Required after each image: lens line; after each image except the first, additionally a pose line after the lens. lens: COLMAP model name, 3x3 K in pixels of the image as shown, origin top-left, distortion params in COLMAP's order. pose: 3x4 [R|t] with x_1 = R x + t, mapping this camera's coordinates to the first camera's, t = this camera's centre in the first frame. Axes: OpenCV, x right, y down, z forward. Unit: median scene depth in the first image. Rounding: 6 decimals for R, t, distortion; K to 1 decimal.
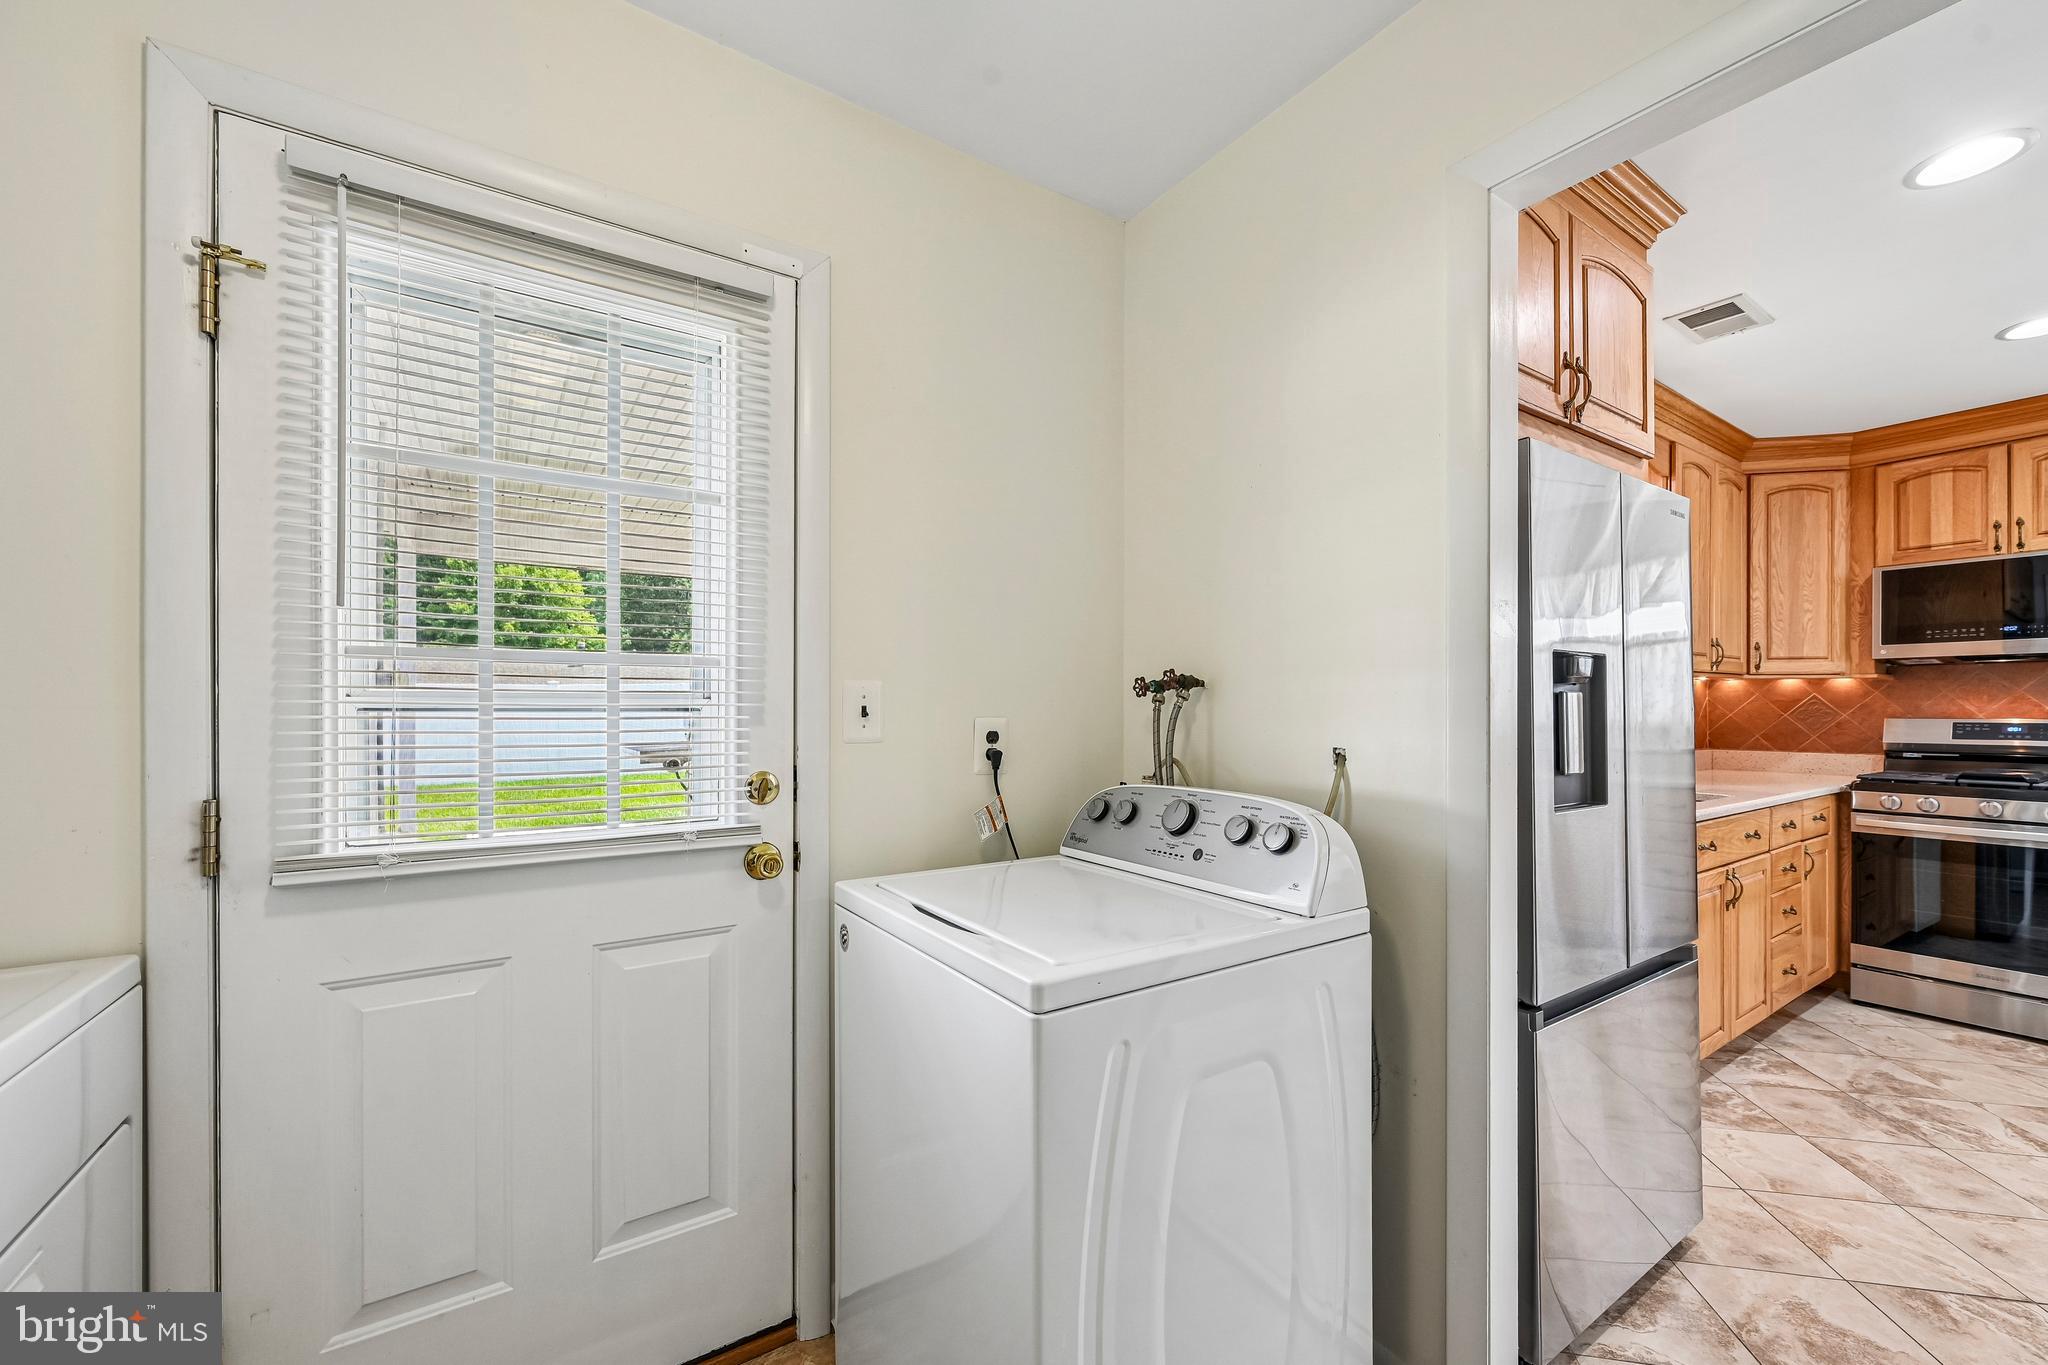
lens RADIAL K [[806.4, 0, 1023.8], [0, 806.4, 709.2], [0, 0, 1]] dist [-0.002143, -0.000134]
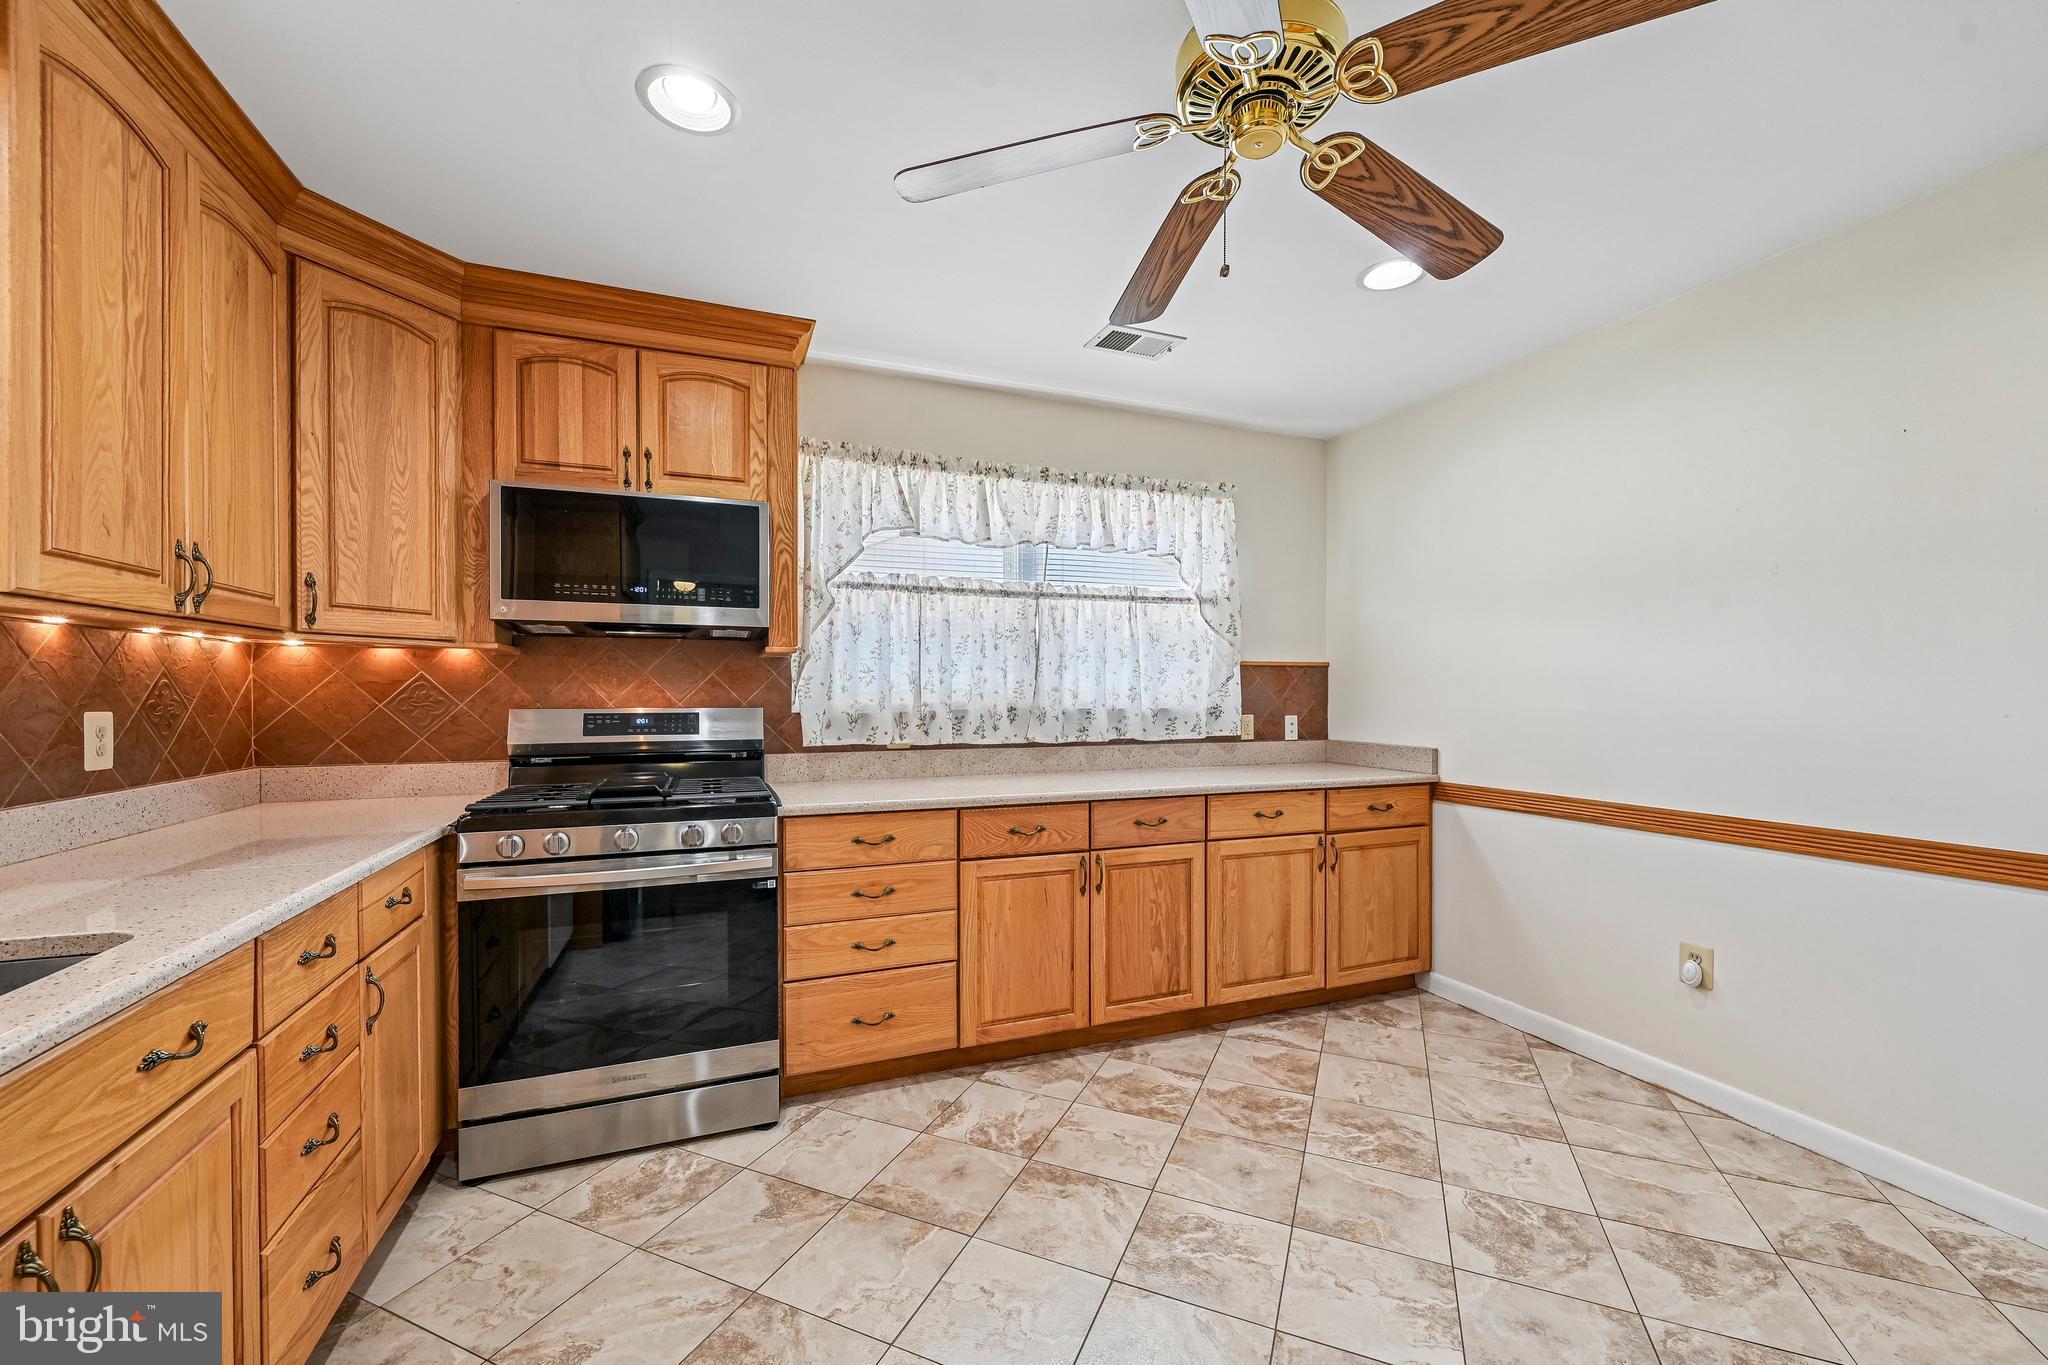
lens RADIAL K [[806.4, 0, 1033.3], [0, 806.4, 698.8], [0, 0, 1]] dist [-0.002143, -0.000134]
pose [[0.199986, -0.008394, 0.979763, 0.961079], [0.000966, 0.999965, 0.008370, -0.005812], [-0.979798, -0.000727, 0.199987, 0.837579]]
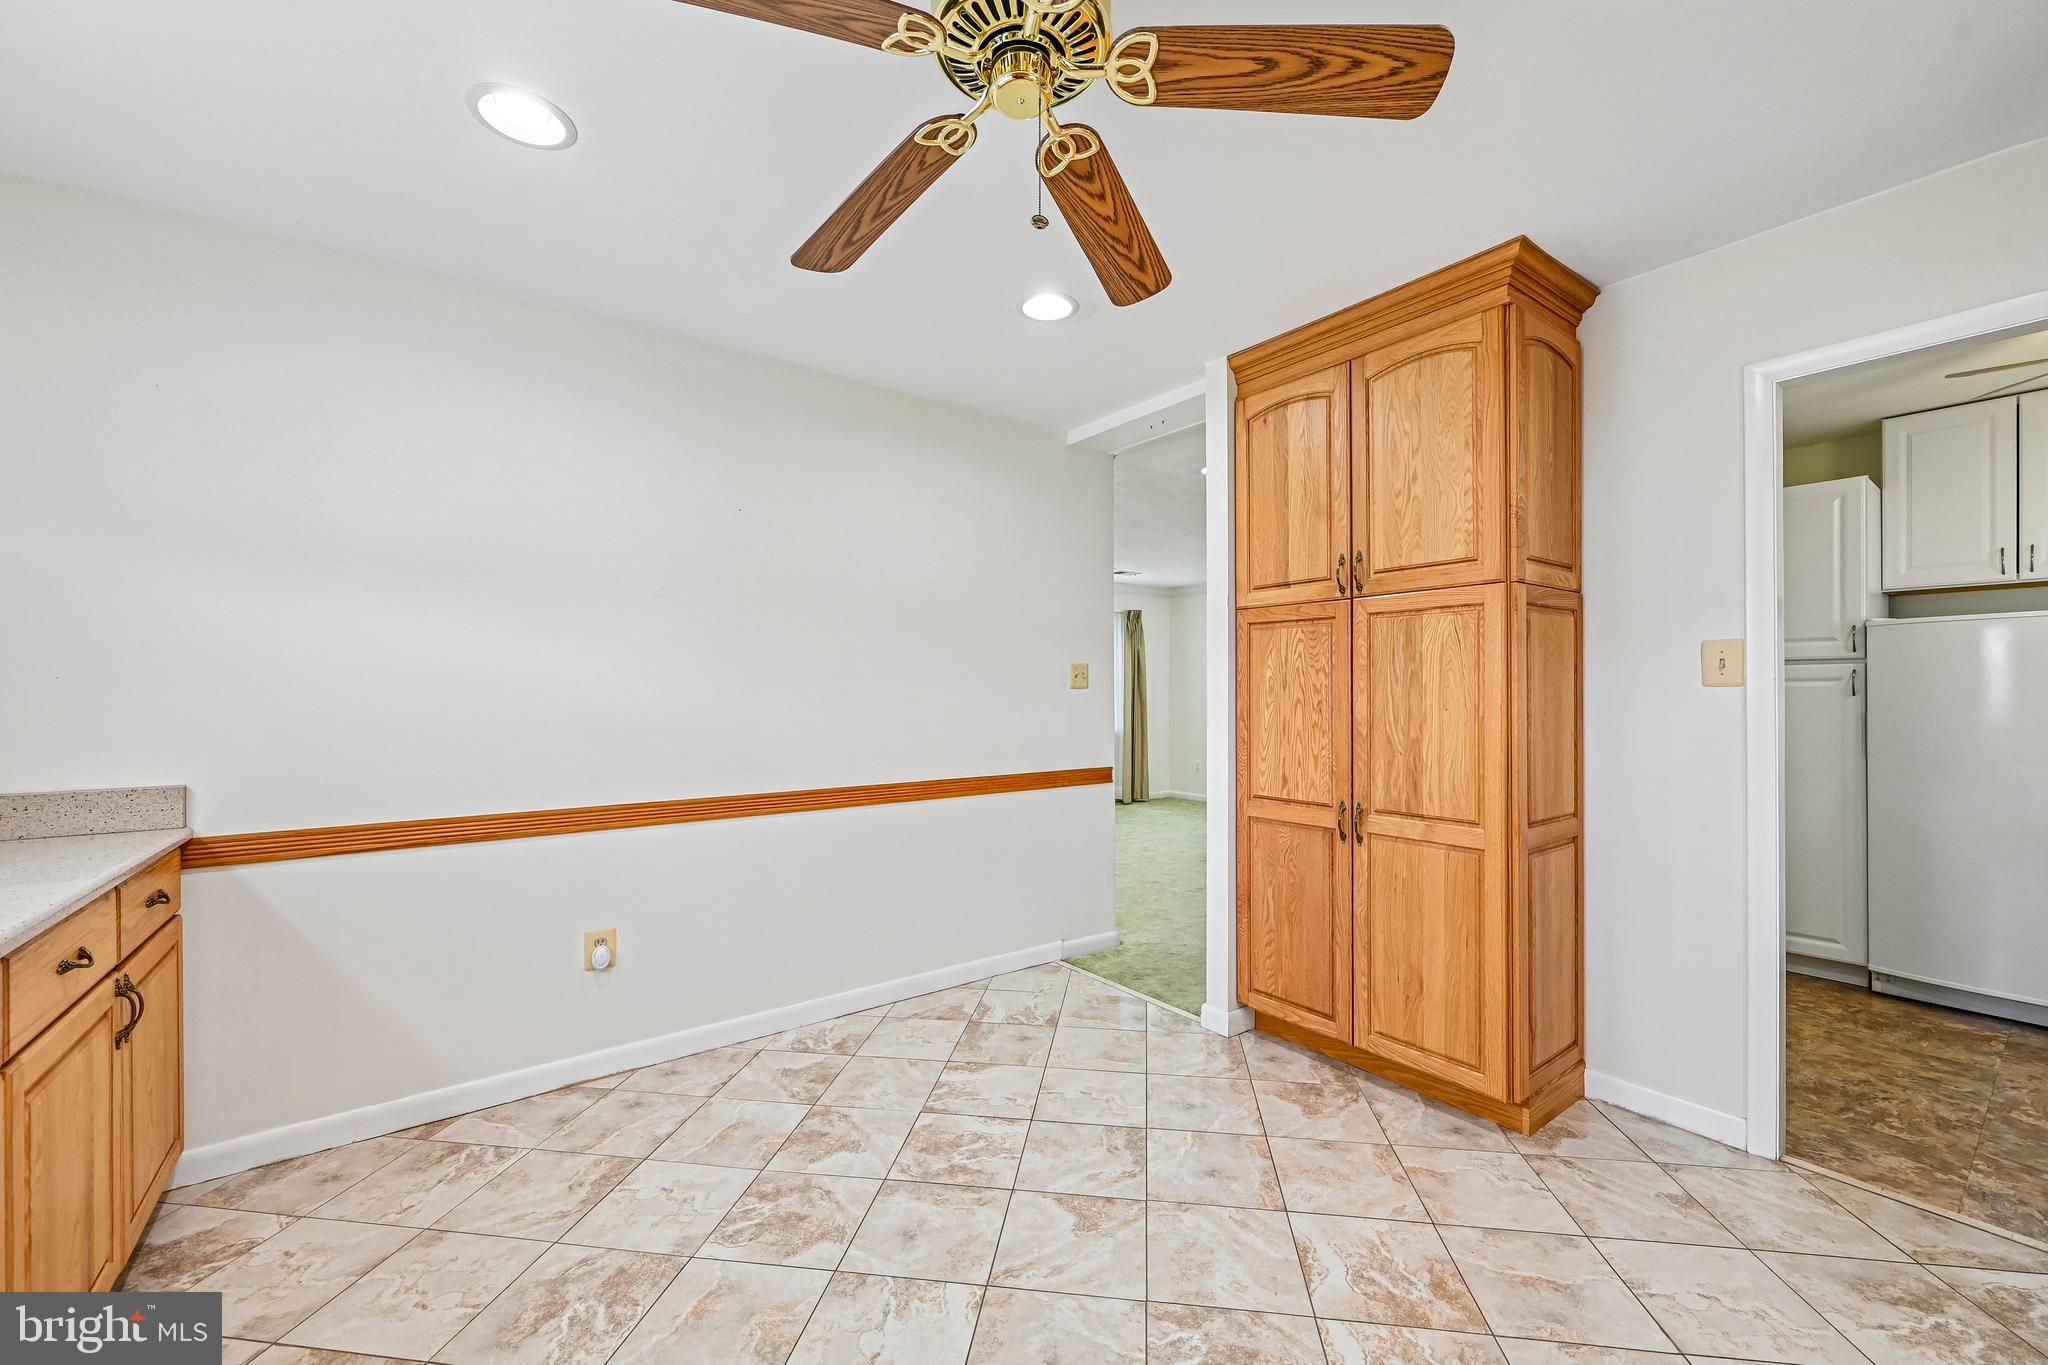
lens RADIAL K [[806.4, 0, 1036.1], [0, 806.4, 690.9], [0, 0, 1]] dist [-0.002143, -0.000134]
pose [[-0.997640, 0.001048, -0.068657, 1.812571], [0.000963, 0.999999, 0.001267, -0.010359], [0.068658, 0.001198, -0.997640, 1.502389]]
